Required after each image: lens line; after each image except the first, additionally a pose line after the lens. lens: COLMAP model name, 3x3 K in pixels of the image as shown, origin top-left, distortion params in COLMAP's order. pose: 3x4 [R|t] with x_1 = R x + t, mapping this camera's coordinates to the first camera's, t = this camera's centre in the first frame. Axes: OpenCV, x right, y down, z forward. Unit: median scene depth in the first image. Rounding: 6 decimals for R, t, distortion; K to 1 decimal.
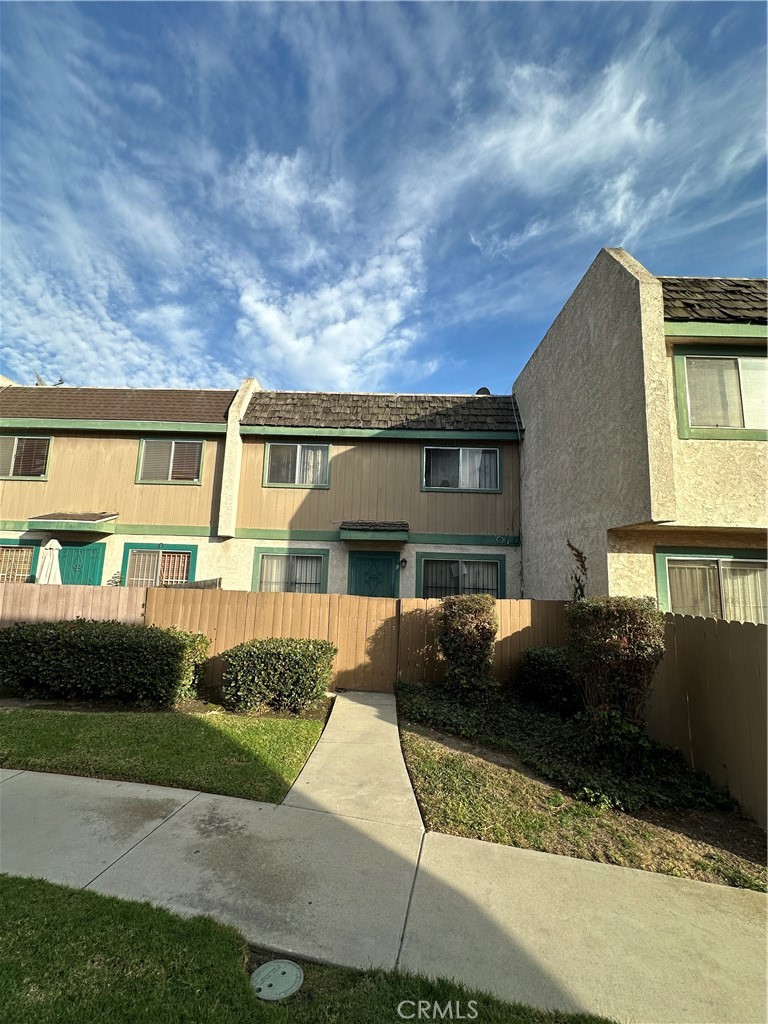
lens RADIAL K [[412.4, 0, 387.4], [0, 412.4, 513.7], [0, 0, 1]] dist [-0.000159, -0.000182]
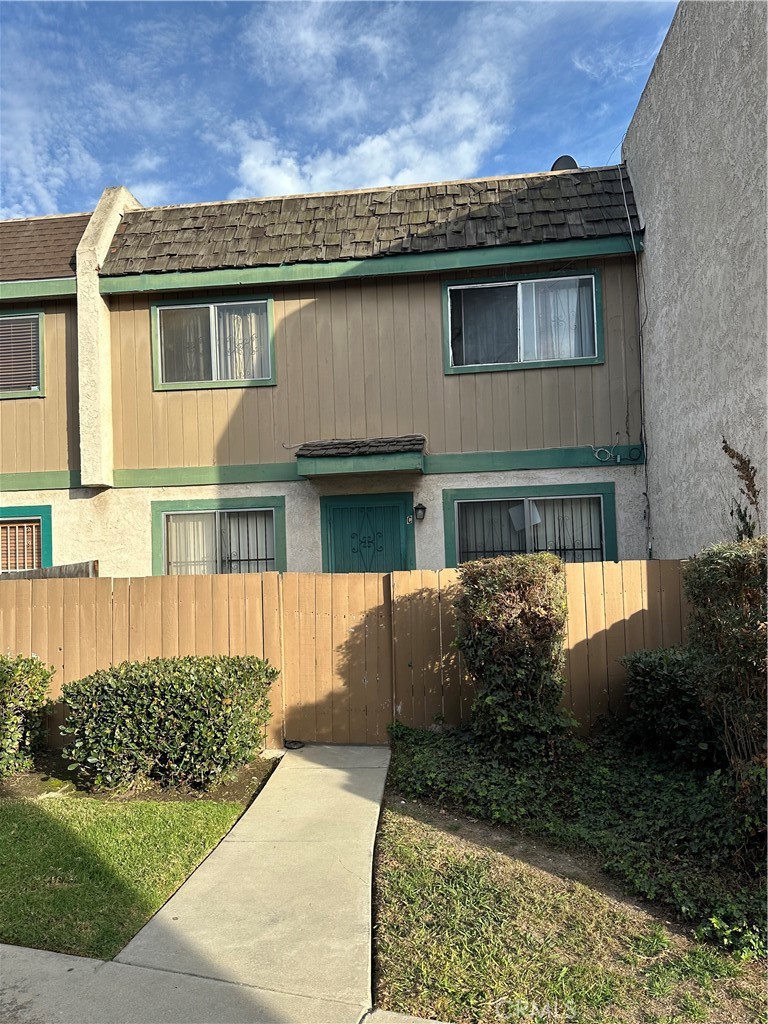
lens RADIAL K [[722.6, 0, 385.1], [0, 722.6, 515.7], [0, 0, 1]] dist [0.080964, -0.102719]
pose [[0.993608, -0.068423, -0.089782, 0.078596], [0.077435, 0.991862, 0.101066, 0.026189], [0.082137, -0.107372, 0.990820, 0.057958]]
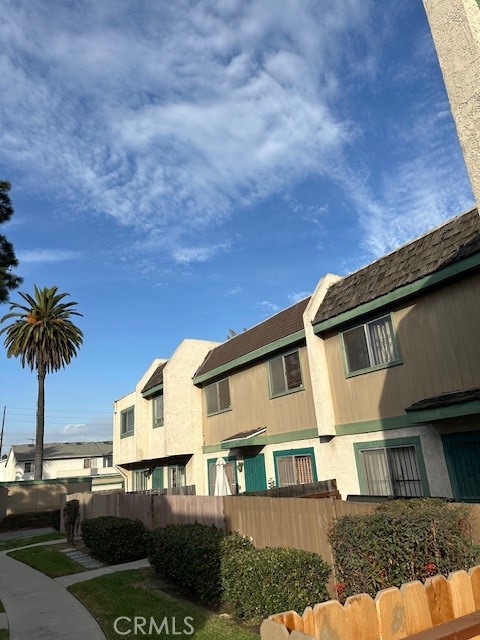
lens RADIAL K [[451.6, 0, 240.7], [0, 451.6, 322.3], [0, 0, 1]] dist [0.080964, -0.102719]
pose [[0.527023, -0.323500, -0.785872, 0.469746], [0.203554, 0.945851, -0.252847, 0.031440], [0.825114, -0.026711, 0.564335, 0.207669]]
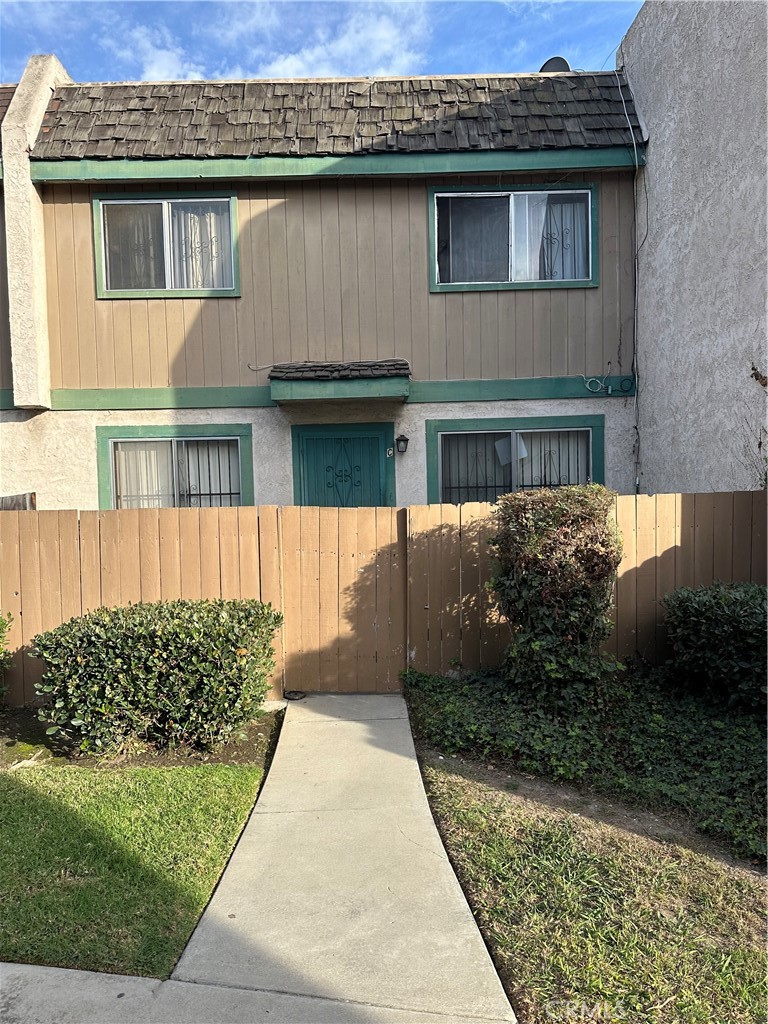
lens RADIAL K [[720.2, 0, 384.0], [0, 720.2, 512.0], [0, 0, 1]] dist [0.079772, -0.106586]
pose [[0.997981, -0.057586, 0.026779, -0.011300], [0.051668, 0.981401, 0.184884, 0.039214], [-0.036928, -0.183127, 0.982395, 0.125641]]
